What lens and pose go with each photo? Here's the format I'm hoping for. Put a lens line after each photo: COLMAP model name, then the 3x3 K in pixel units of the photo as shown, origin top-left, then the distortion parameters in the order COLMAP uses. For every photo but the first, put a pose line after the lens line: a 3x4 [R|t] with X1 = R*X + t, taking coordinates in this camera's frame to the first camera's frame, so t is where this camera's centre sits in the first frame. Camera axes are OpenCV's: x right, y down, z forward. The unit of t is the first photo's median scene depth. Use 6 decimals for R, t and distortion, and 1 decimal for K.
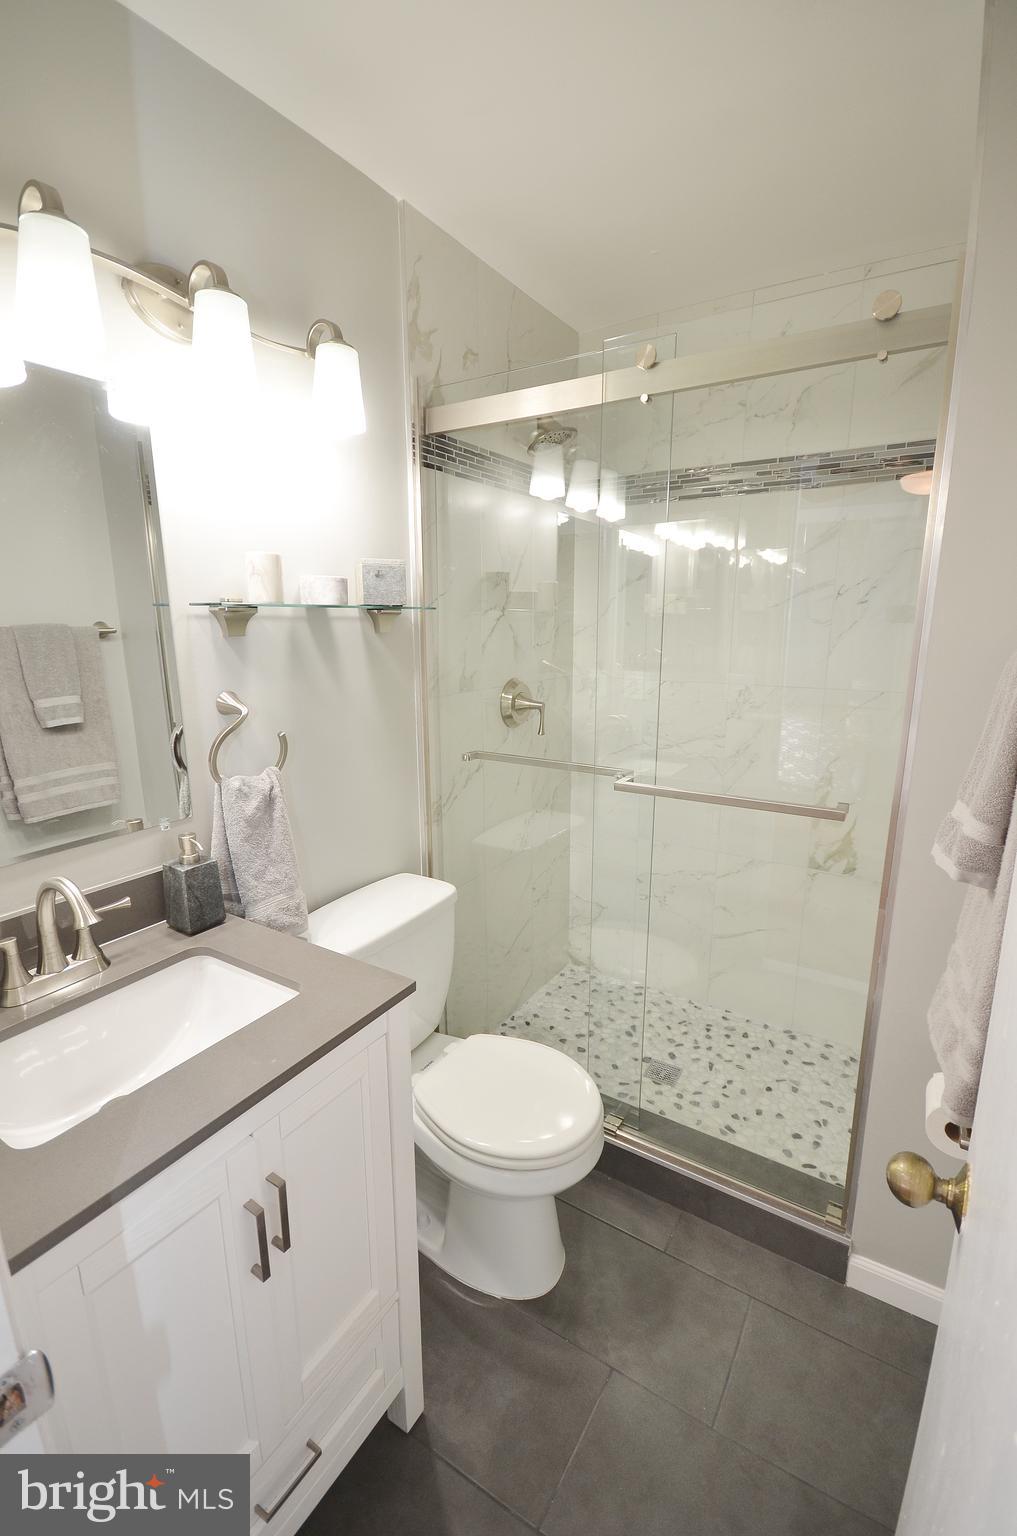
lens RADIAL K [[662.0, 0, 526.4], [0, 662.0, 765.4], [0, 0, 1]] dist [0.014587, -0.015447]
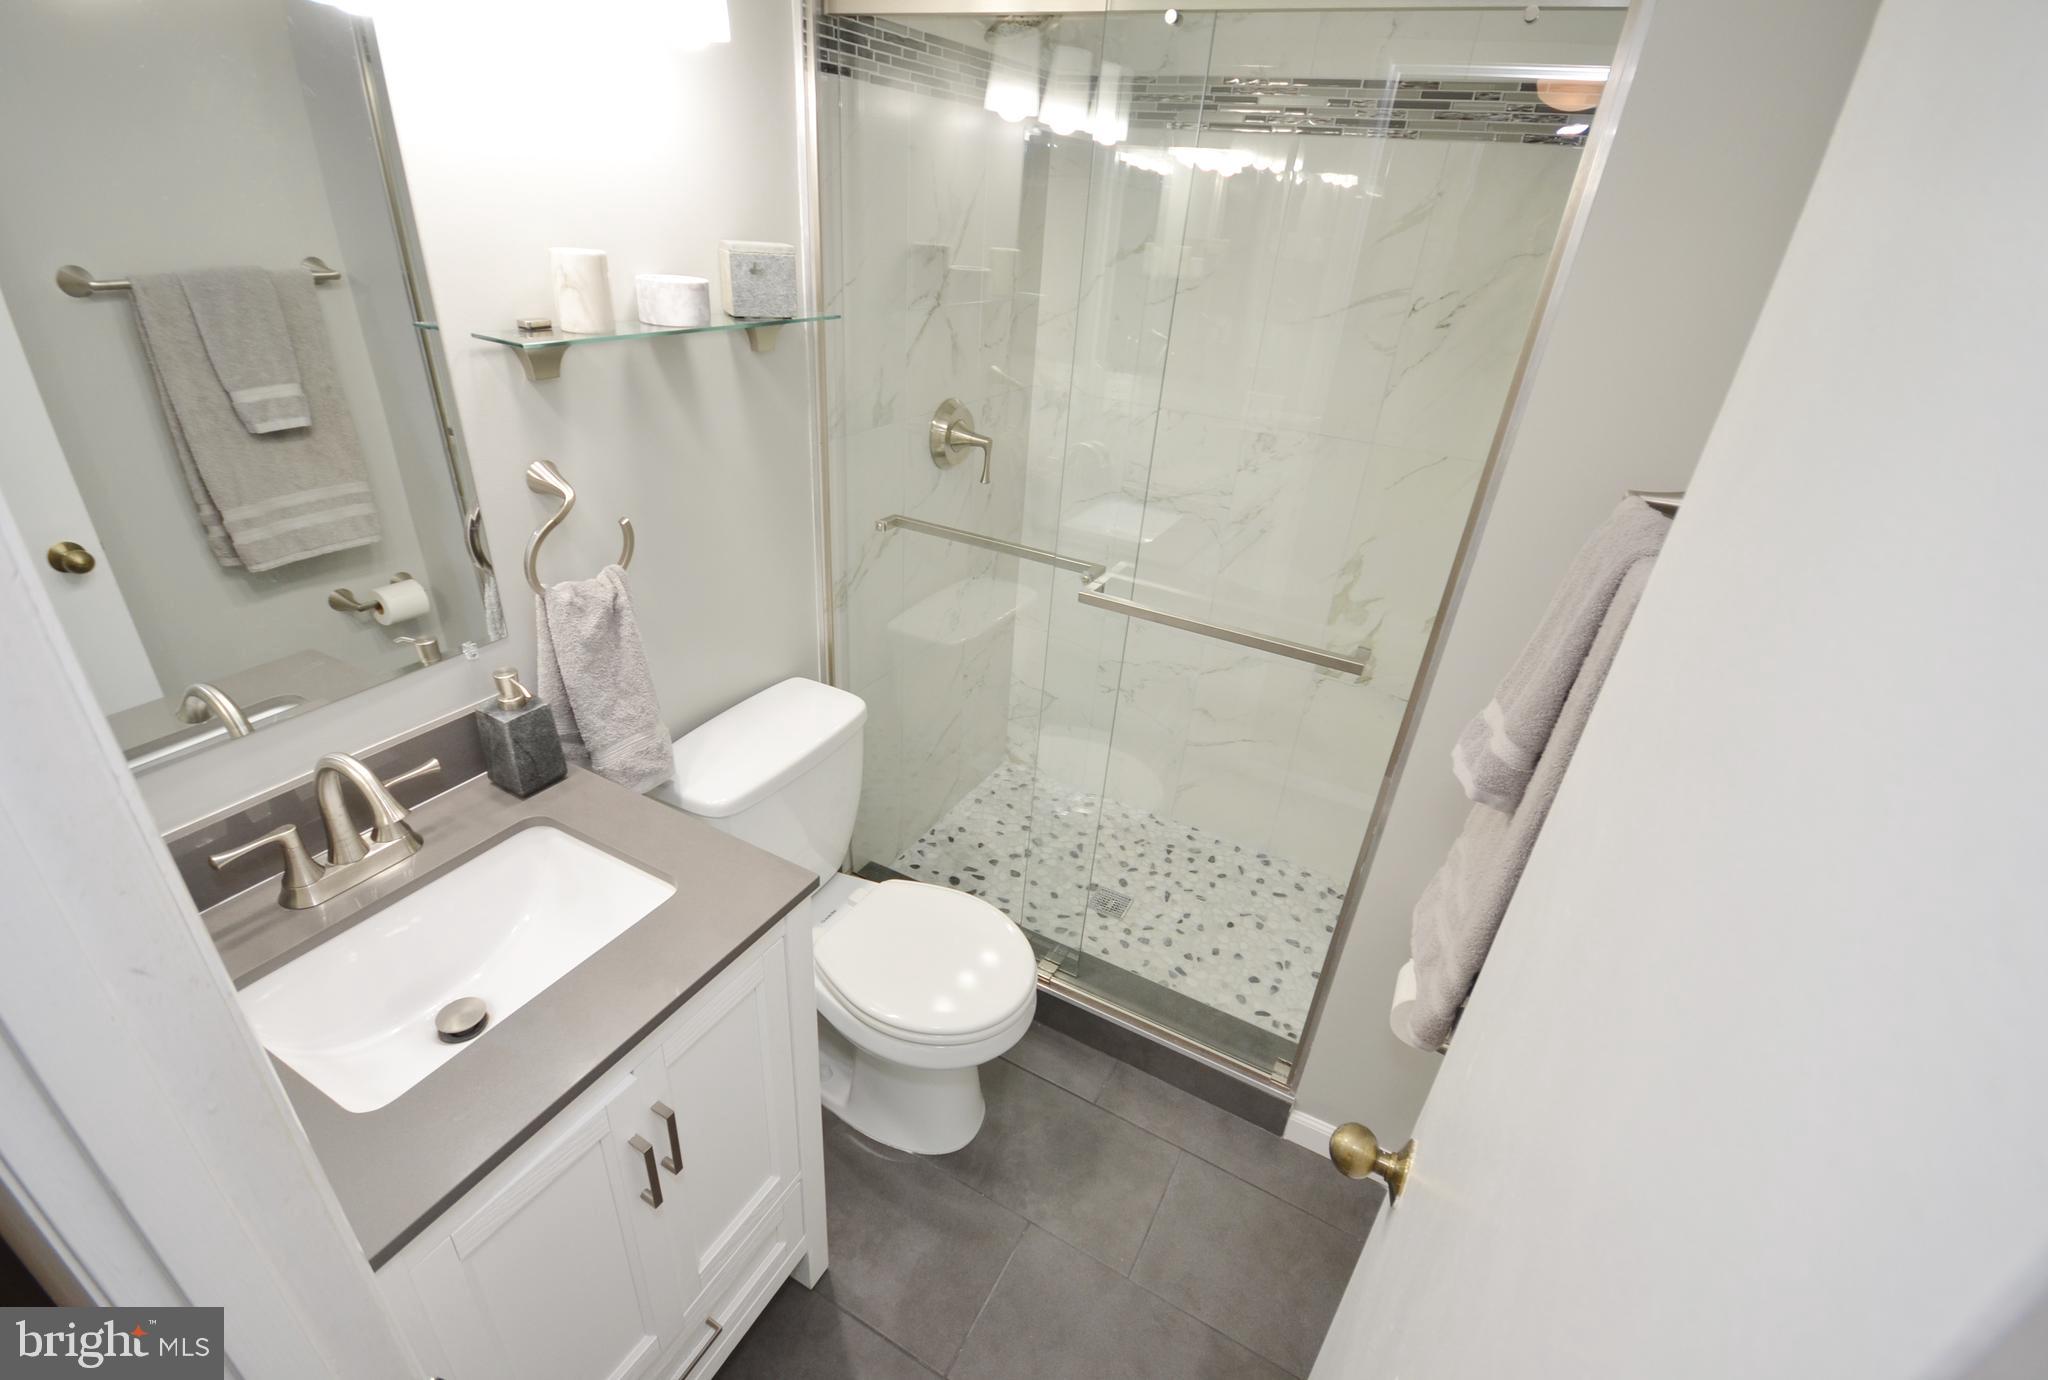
lens RADIAL K [[898.2, 0, 1024.0], [0, 898.2, 690.0], [0, 0, 1]] dist [-0.000069, -0.000474]
pose [[0.995847, 0.037694, 0.082874, -0.010937], [-0.059659, 0.957774, 0.281266, -0.147249], [-0.068773, -0.285042, 0.956045, -0.006866]]
